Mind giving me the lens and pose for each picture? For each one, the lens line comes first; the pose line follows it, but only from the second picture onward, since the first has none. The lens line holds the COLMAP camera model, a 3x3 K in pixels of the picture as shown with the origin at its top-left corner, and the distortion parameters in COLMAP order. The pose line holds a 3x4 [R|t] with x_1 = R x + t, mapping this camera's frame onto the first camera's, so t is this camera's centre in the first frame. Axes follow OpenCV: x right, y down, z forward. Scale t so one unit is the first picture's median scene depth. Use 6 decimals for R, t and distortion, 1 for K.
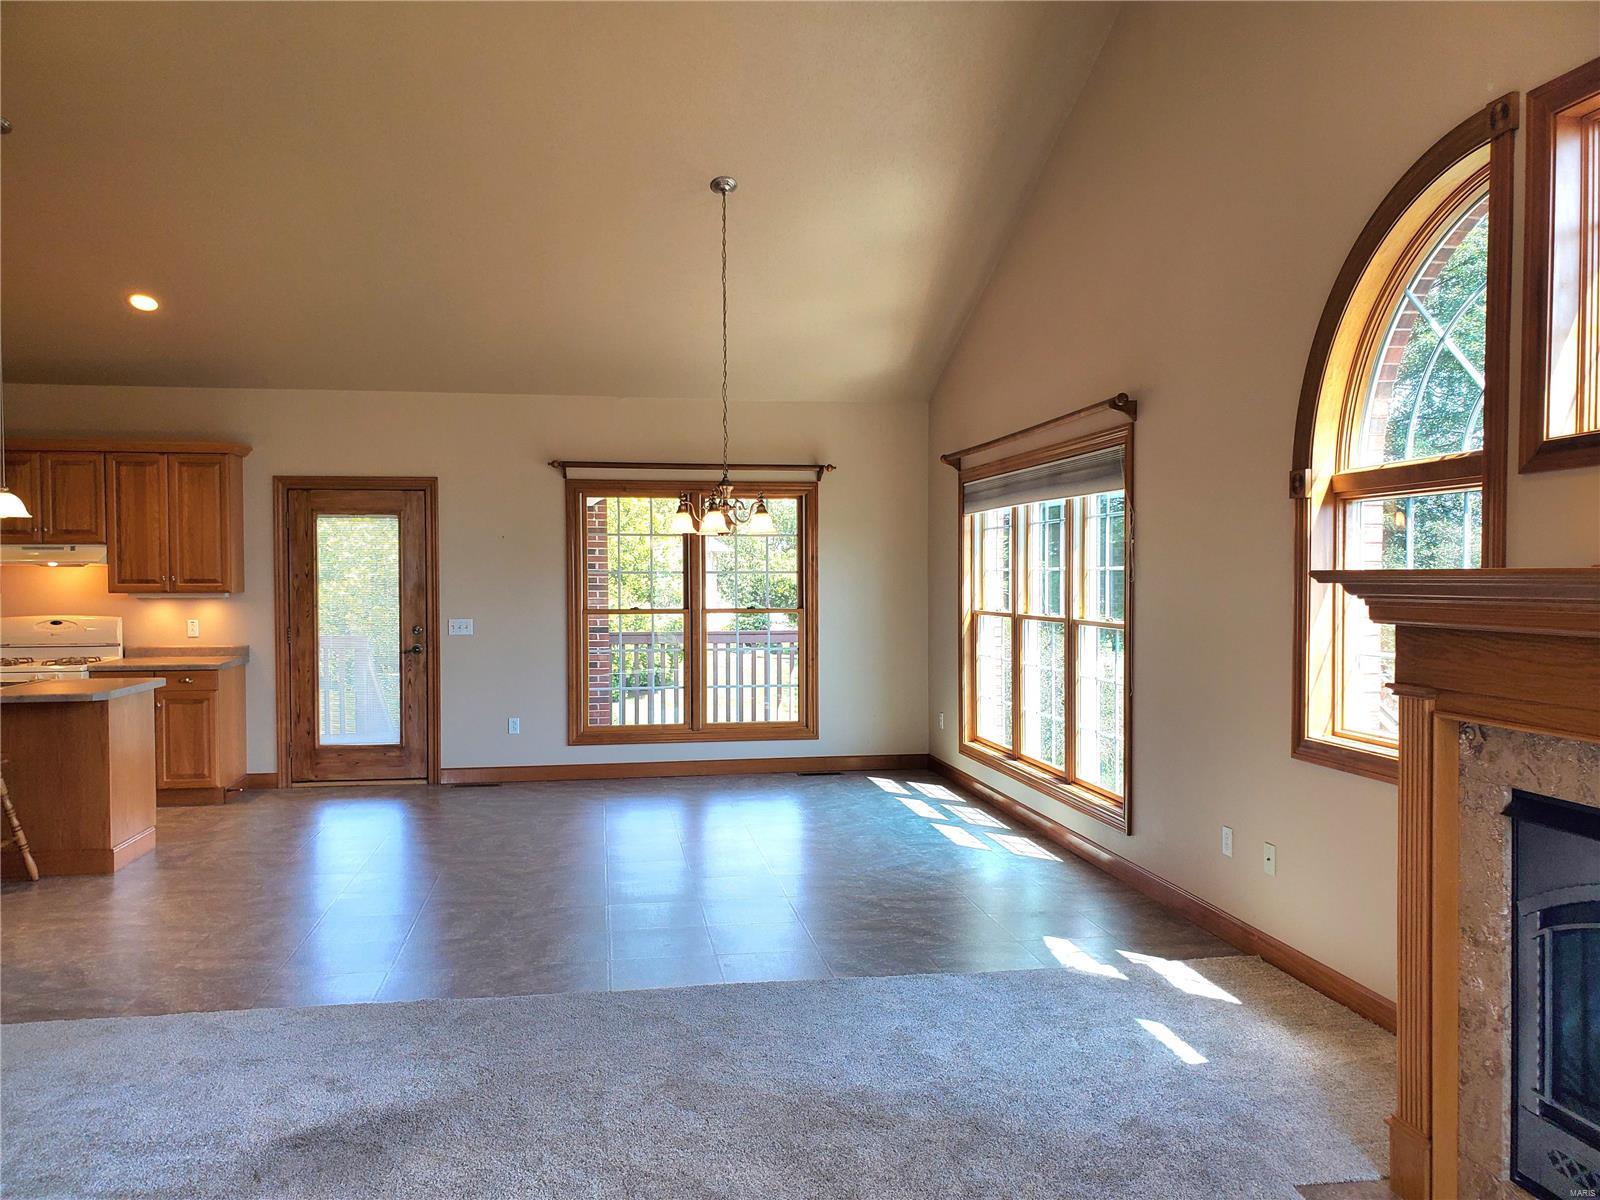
lens RADIAL K [[1270.2, 0, 800.0], [0, 1270.2, 600.0], [0, 0, 1]] dist [0.049761, 0.002344]
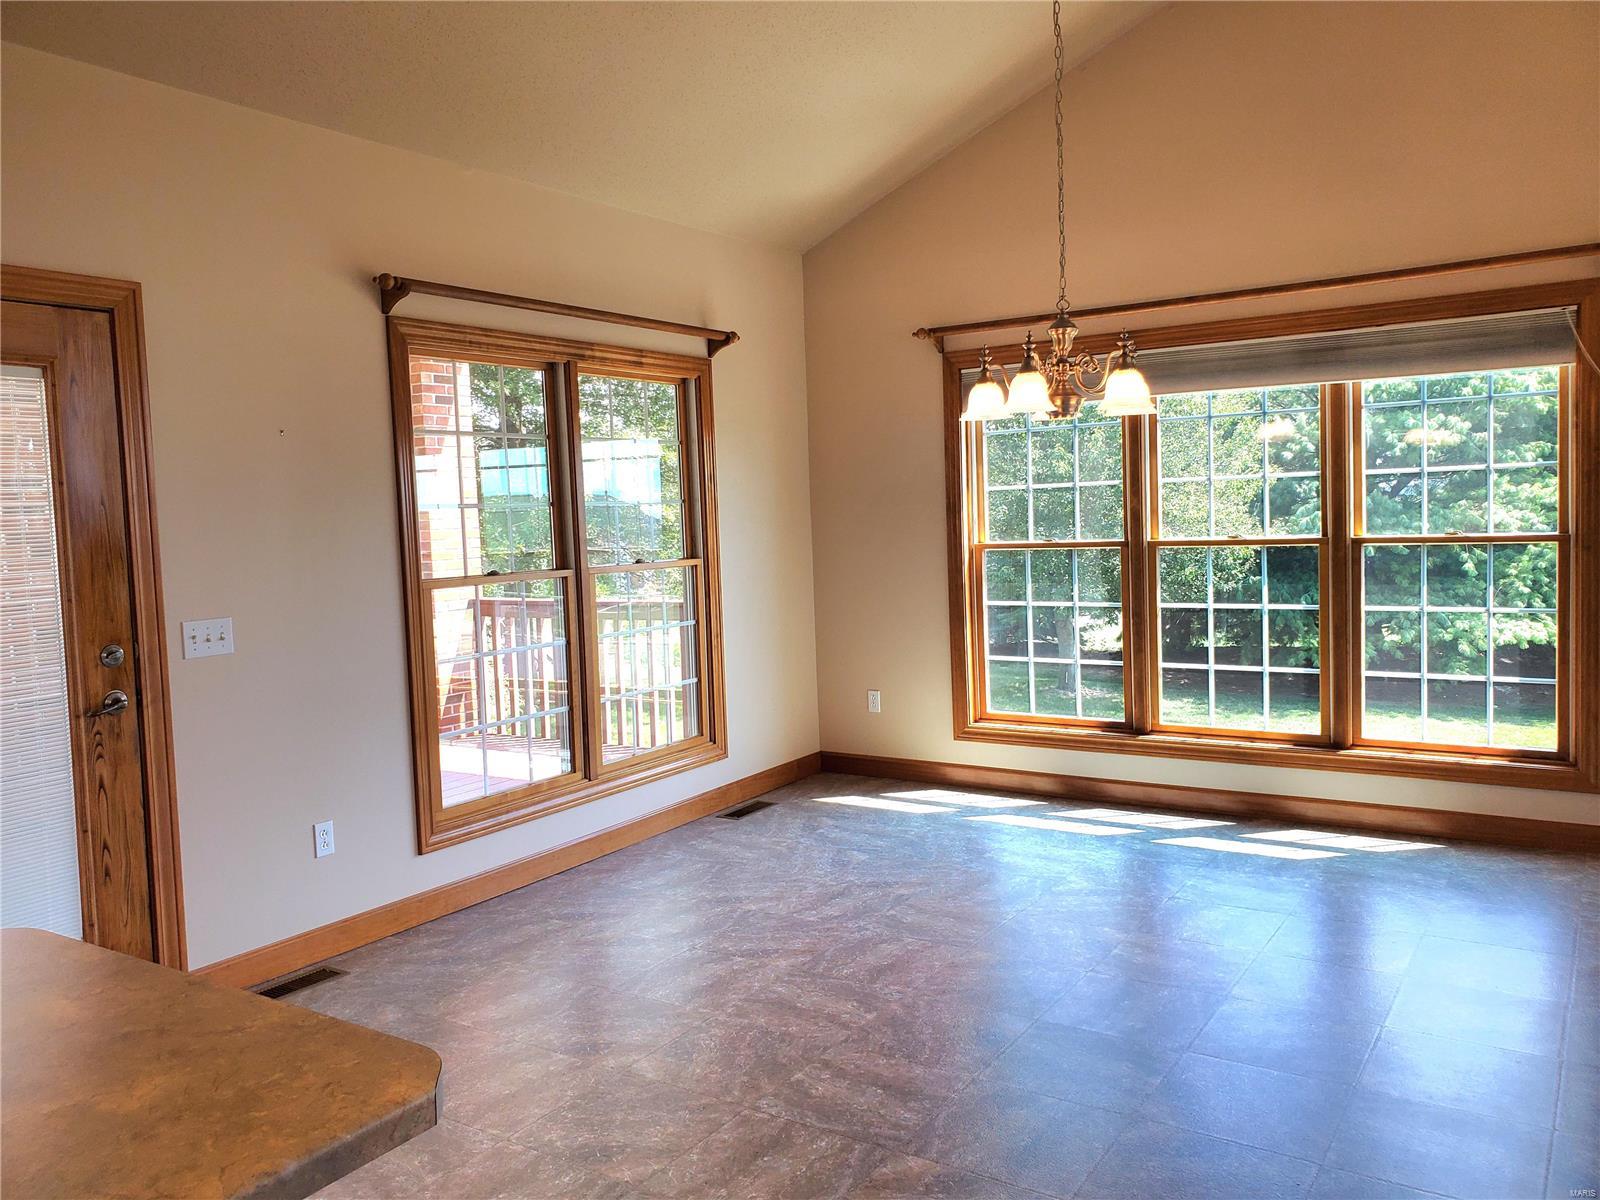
lens RADIAL K [[1270.2, 0, 800.0], [0, 1270.2, 600.0], [0, 0, 1]] dist [0.049761, 0.002344]
pose [[0.673922, -0.077751, 0.734700, -1.180397], [0.048098, 0.996955, 0.061385, -0.024184], [-0.737235, -0.006031, 0.675609, 1.447285]]
